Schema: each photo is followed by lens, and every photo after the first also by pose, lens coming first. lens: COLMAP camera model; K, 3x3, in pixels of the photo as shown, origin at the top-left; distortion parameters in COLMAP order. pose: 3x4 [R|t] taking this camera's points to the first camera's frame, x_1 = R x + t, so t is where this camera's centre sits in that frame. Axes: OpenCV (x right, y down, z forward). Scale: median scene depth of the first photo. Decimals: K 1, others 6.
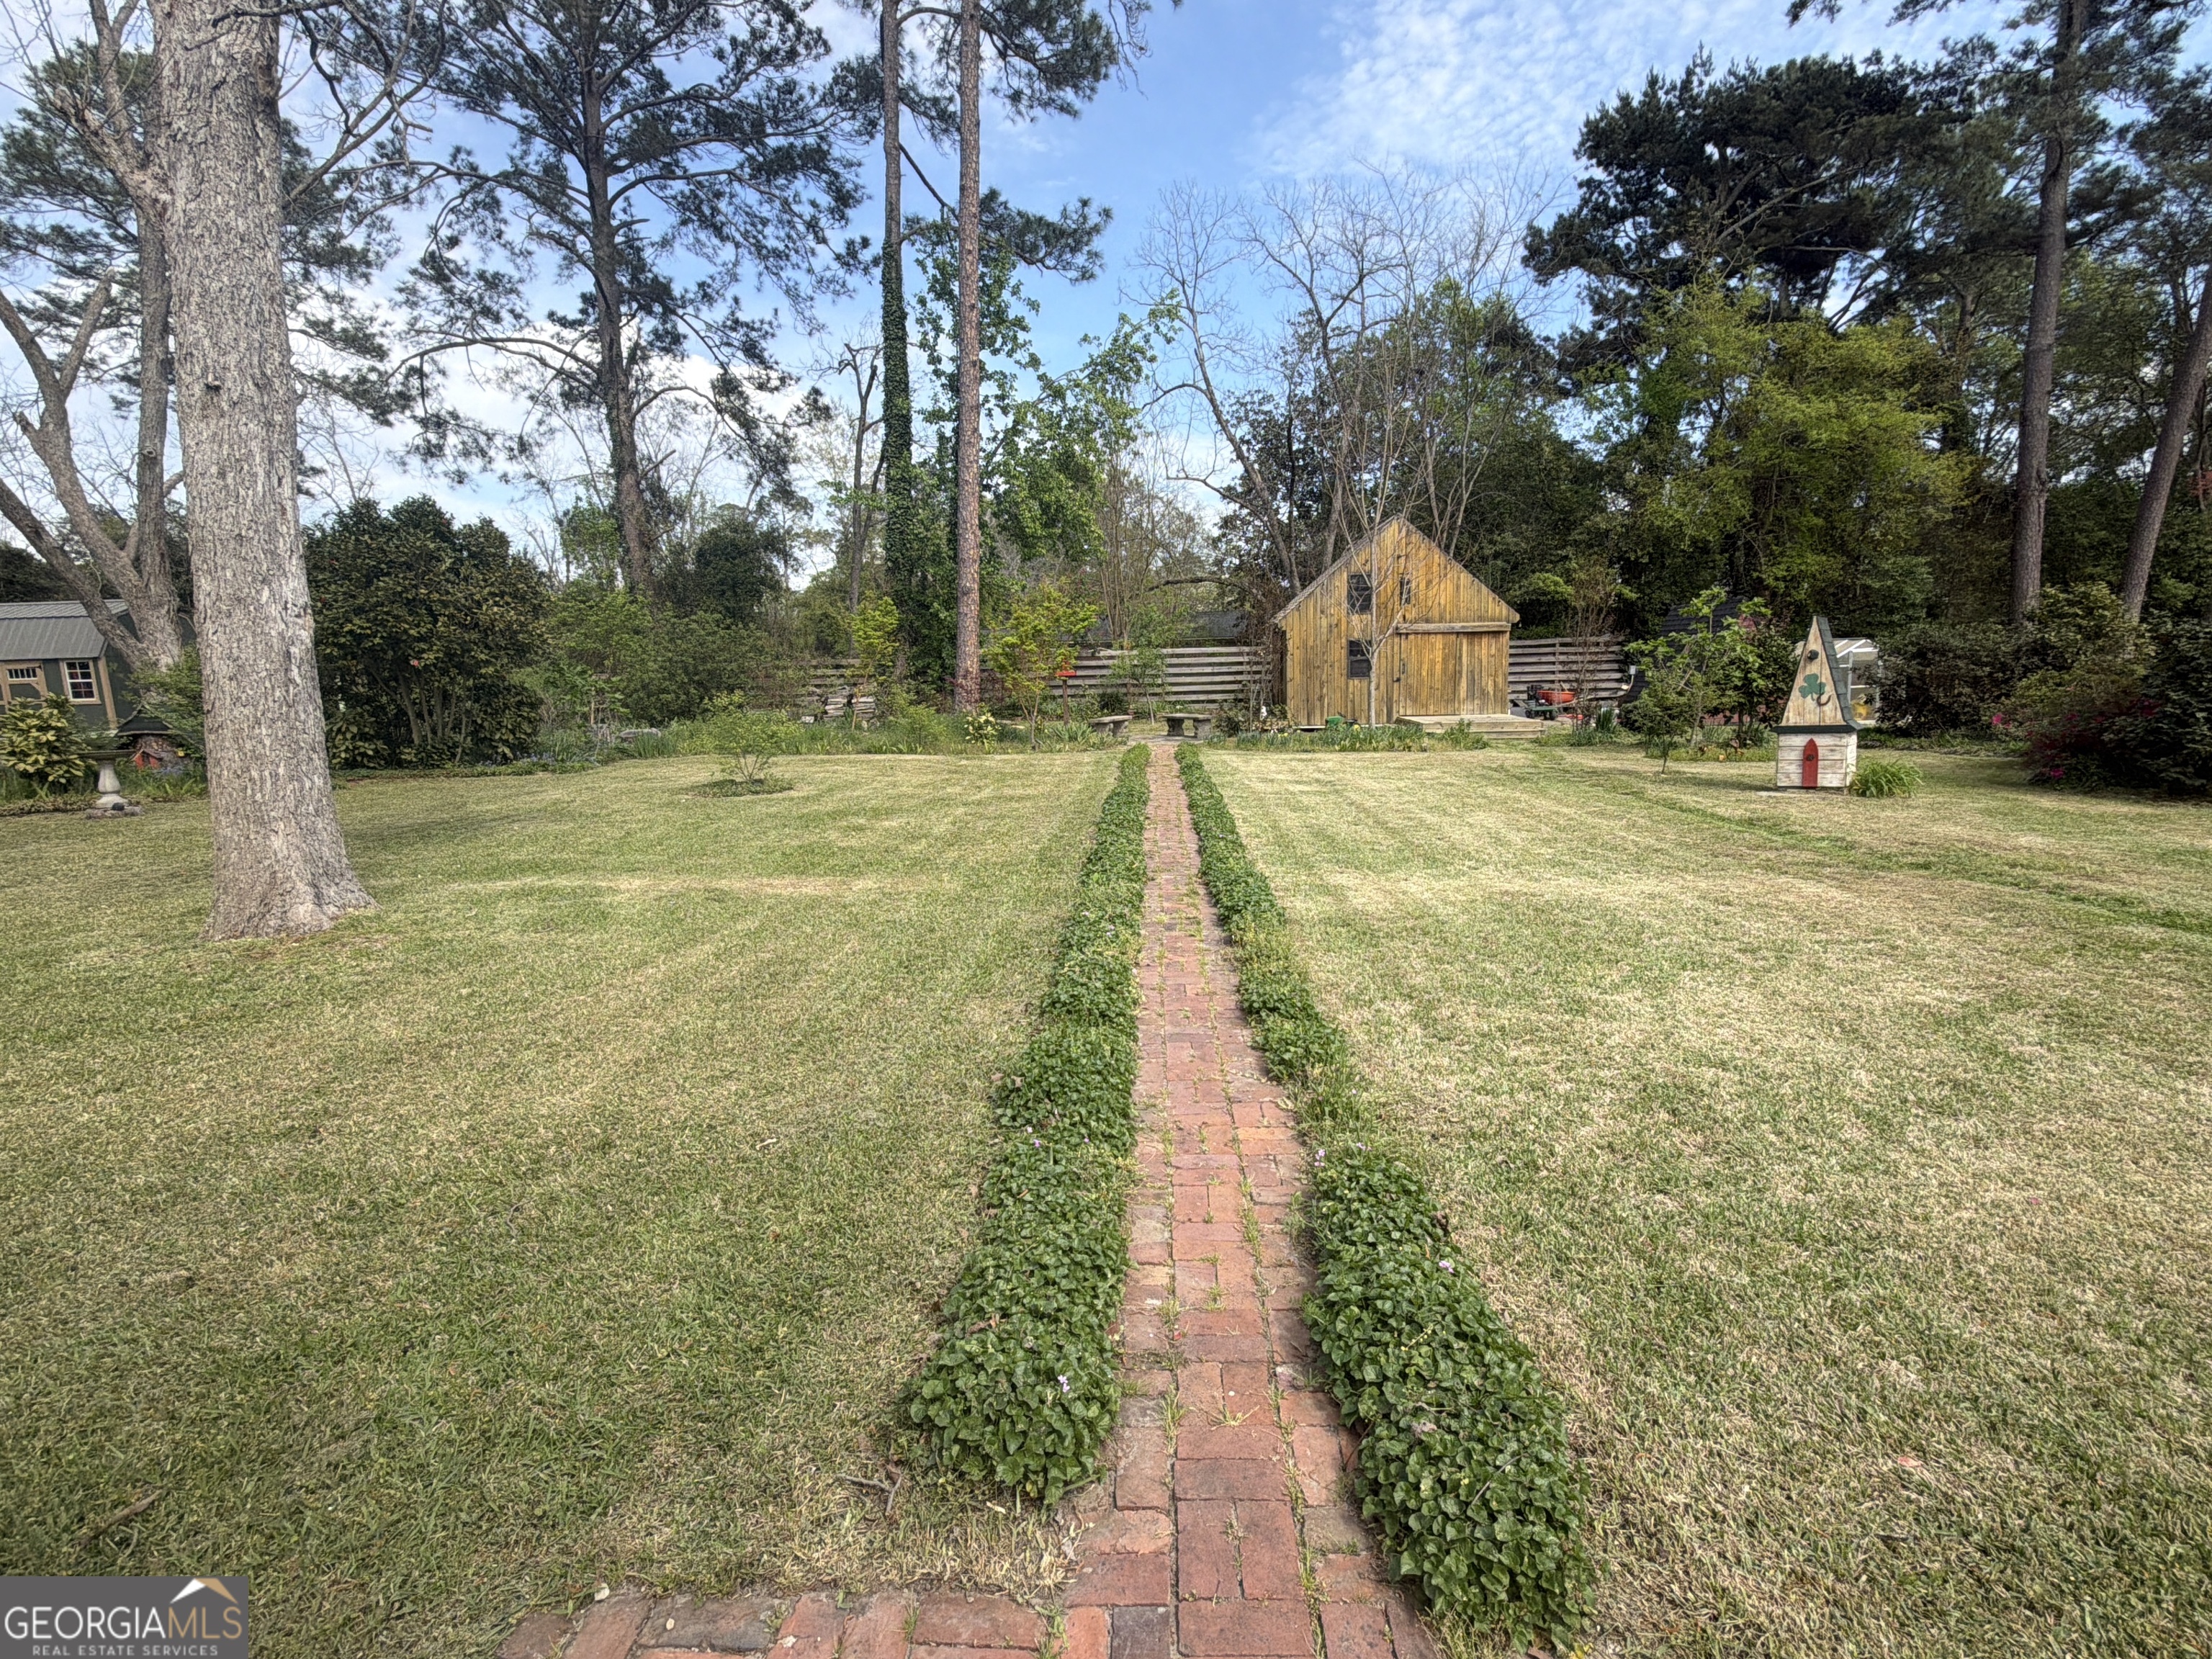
lens RADIAL K [[1073.2, 0, 1114.3], [0, 1073.2, 824.6], [0, 0, 1]] dist [0.009331, -0.005845]
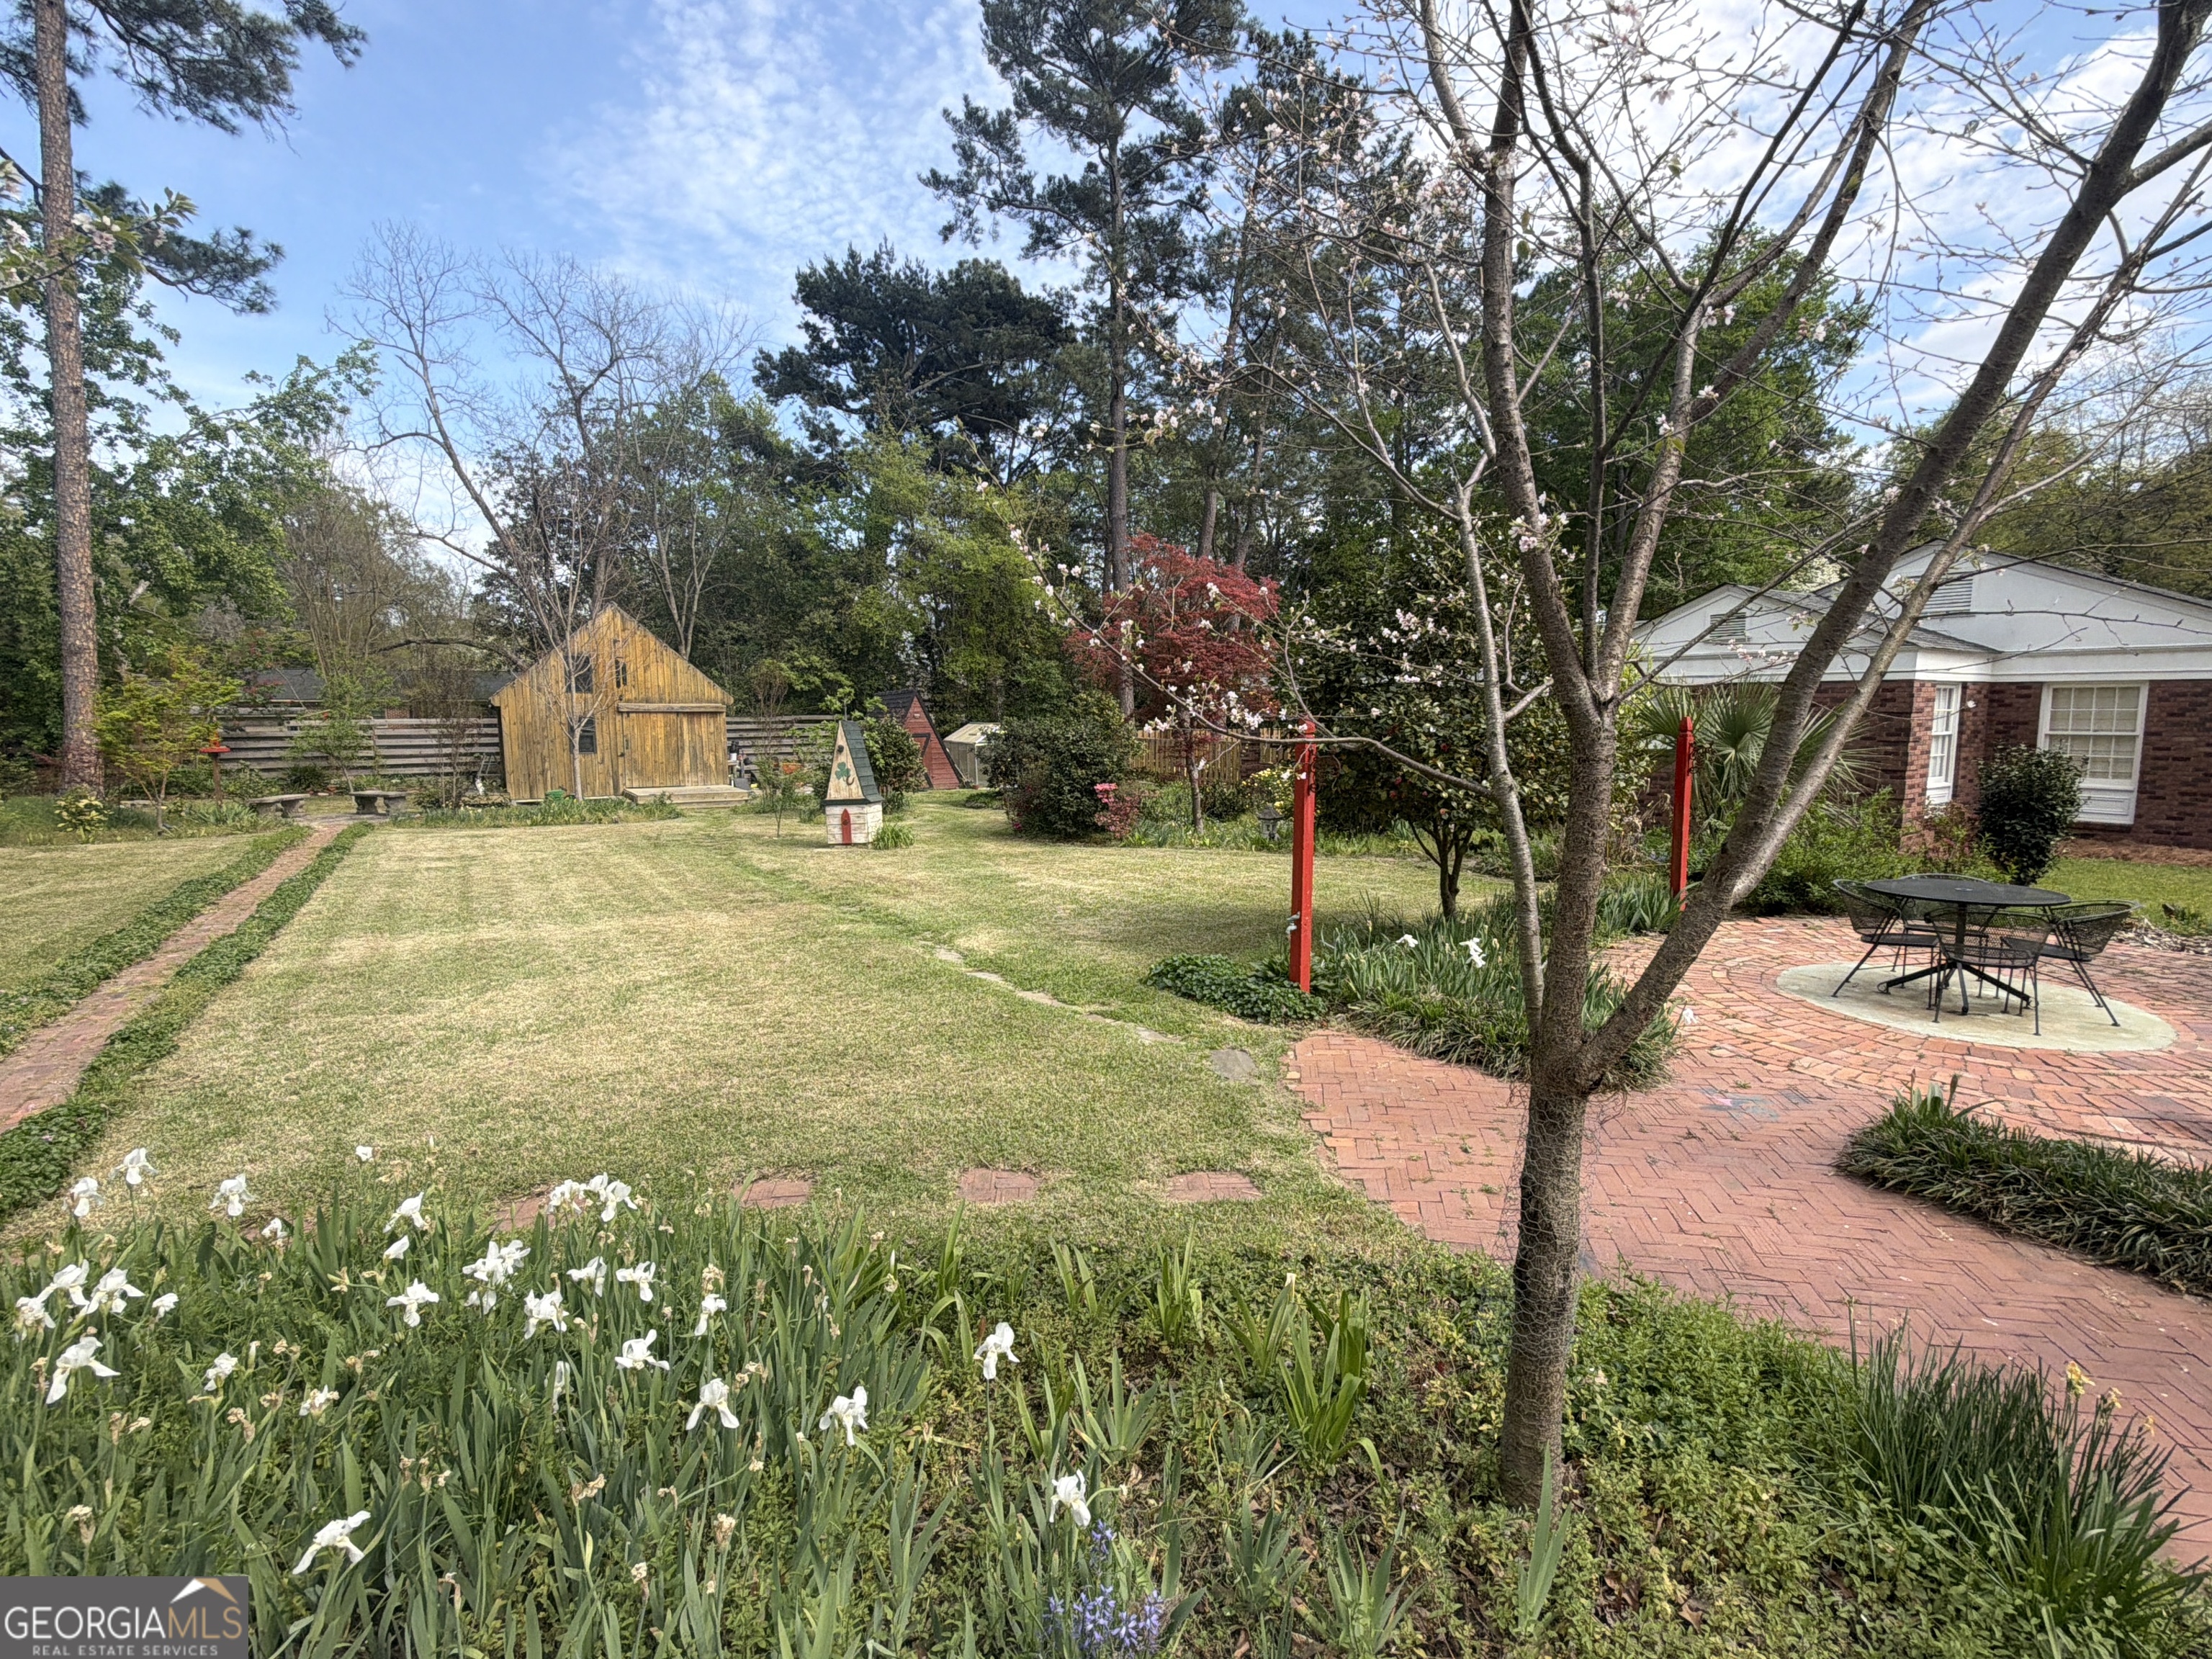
lens RADIAL K [[1073.2, 0, 1114.3], [0, 1073.2, 824.6], [0, 0, 1]] dist [0.009331, -0.005845]
pose [[0.837159, -0.038265, 0.545620, 0.074492], [0.068344, 0.997050, -0.034937, 0.004725], [-0.542673, 0.066537, 0.837304, -0.134386]]
